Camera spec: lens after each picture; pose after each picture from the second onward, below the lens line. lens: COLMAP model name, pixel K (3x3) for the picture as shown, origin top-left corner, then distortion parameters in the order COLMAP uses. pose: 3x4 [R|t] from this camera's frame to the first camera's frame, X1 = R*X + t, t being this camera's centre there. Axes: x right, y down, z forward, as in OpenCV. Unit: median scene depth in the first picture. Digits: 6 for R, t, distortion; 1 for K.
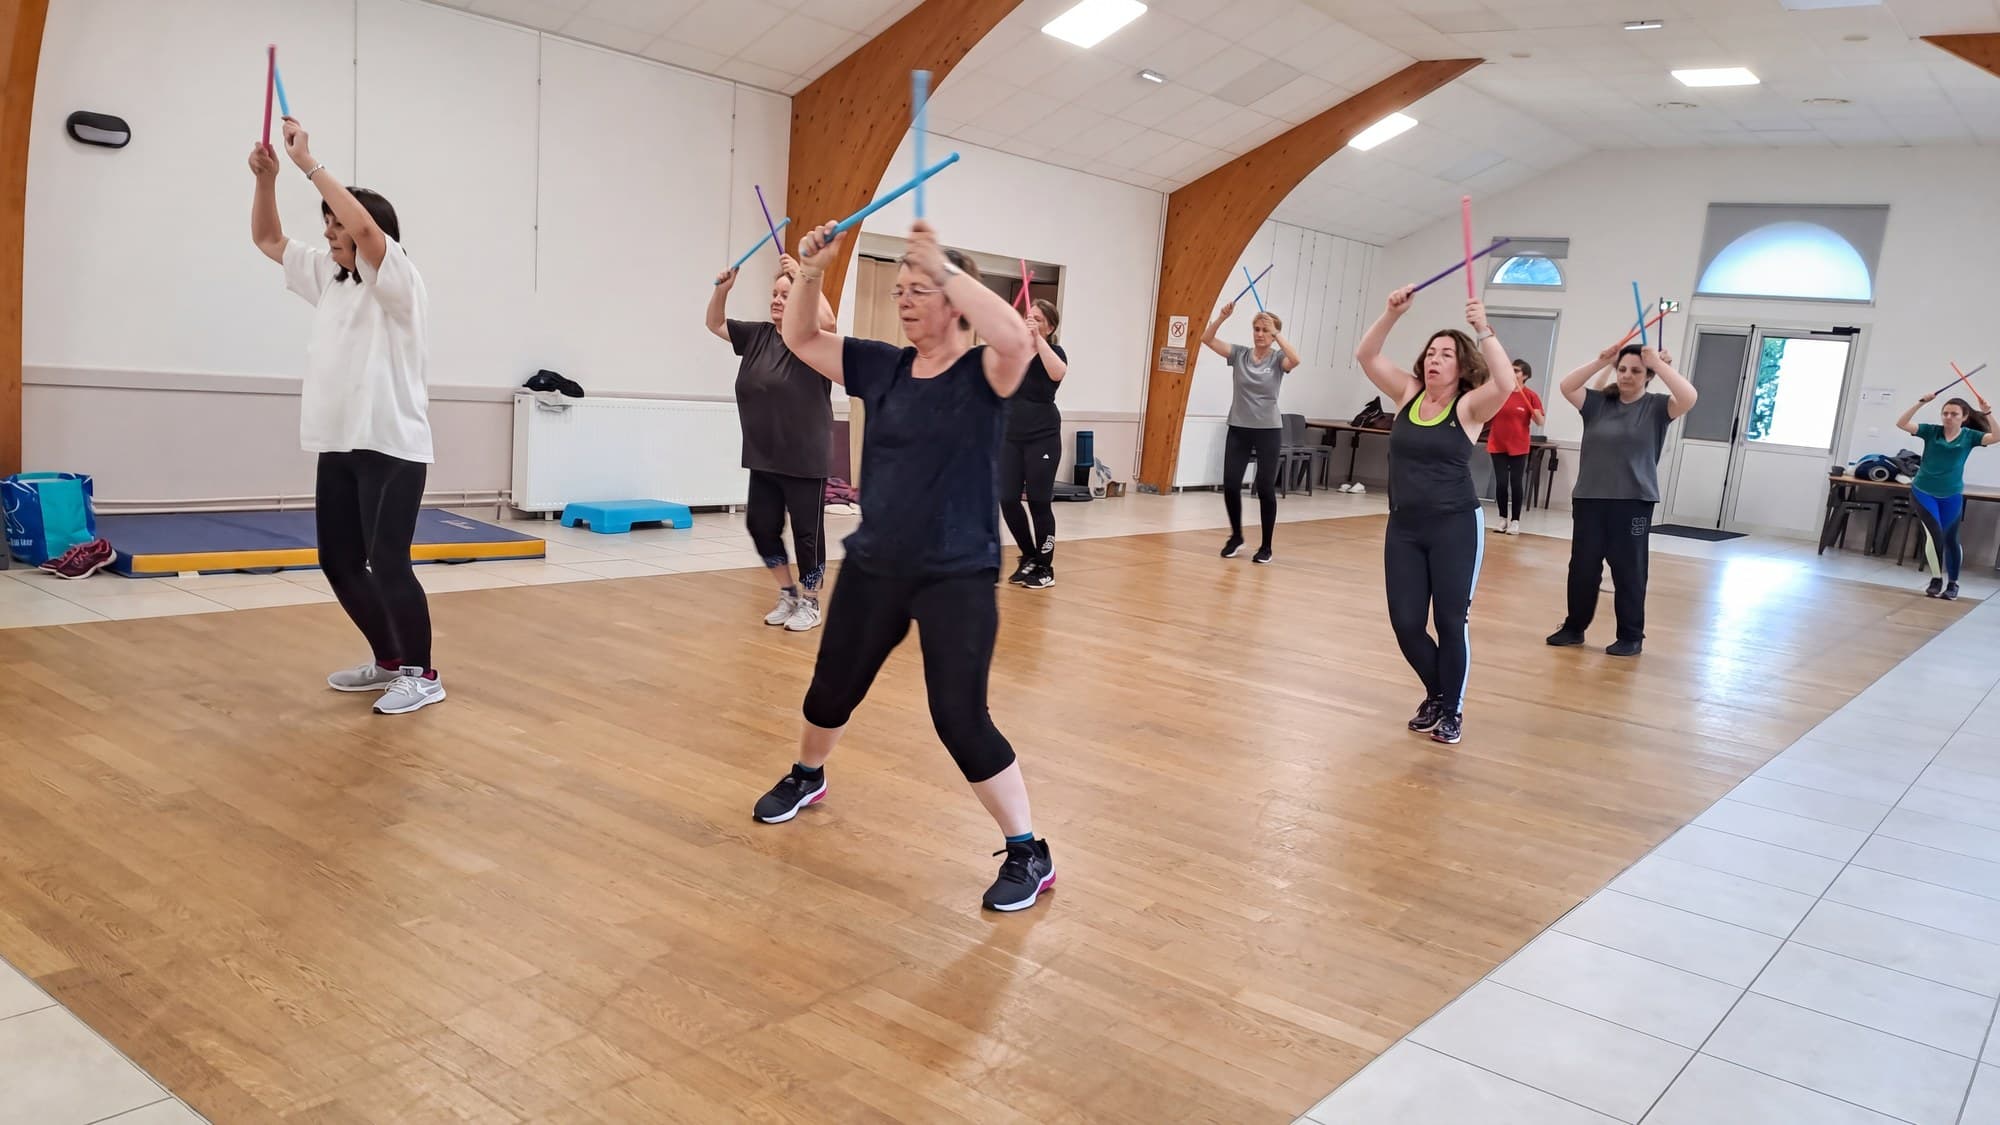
lens RADIAL K [[1479.0, 0, 996.1], [0, 1479.0, 615.2], [0, 0, 1]] dist [0.048139, -0.011764]
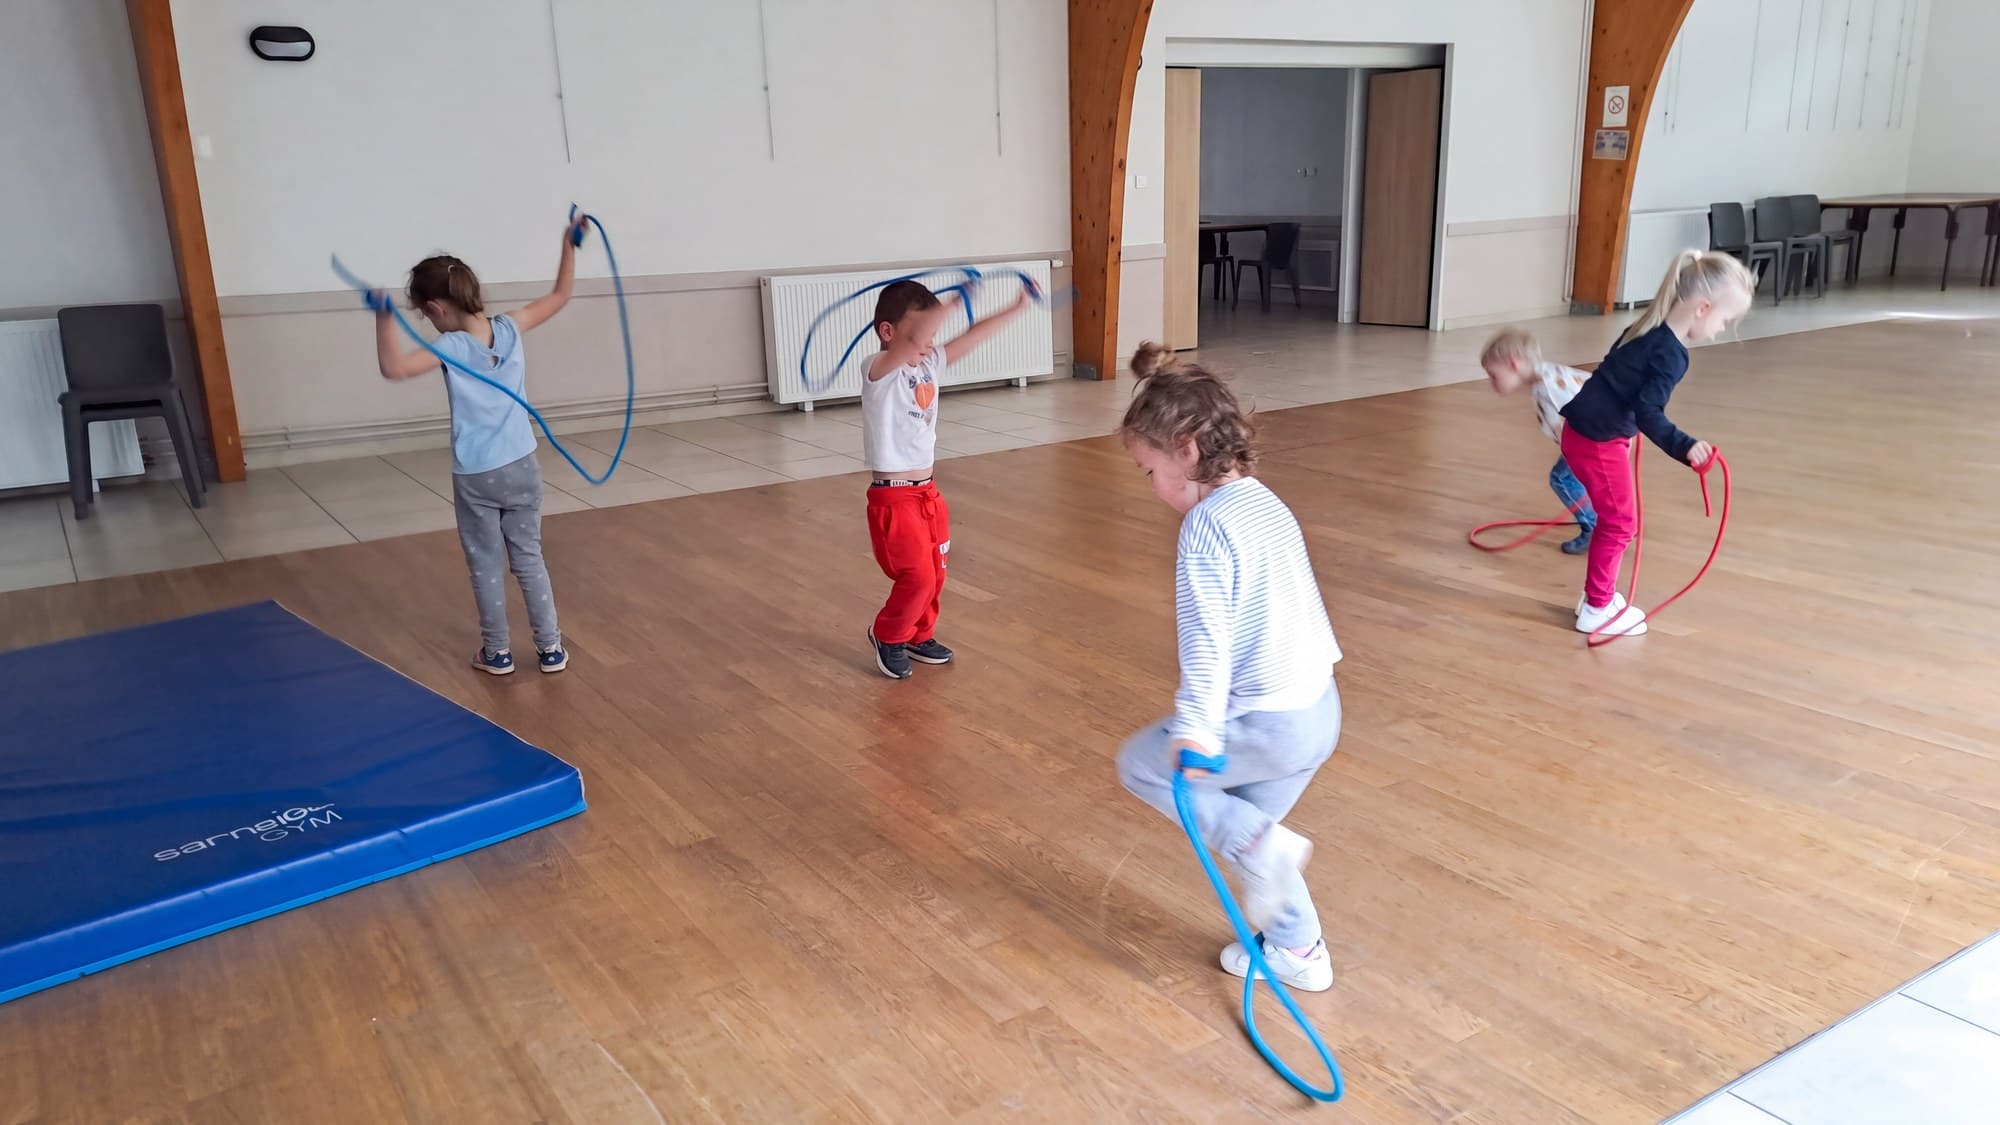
lens RADIAL K [[1479.9, 0, 1004.9], [0, 1479.9, 612.1], [0, 0, 1]] dist [0.010282, 0.001624]
pose [[0.939005, -0.009719, -0.343766, 0.084818], [0.046284, 0.994078, 0.098321, -0.012992], [0.340775, -0.108235, 0.933894, 0.104135]]
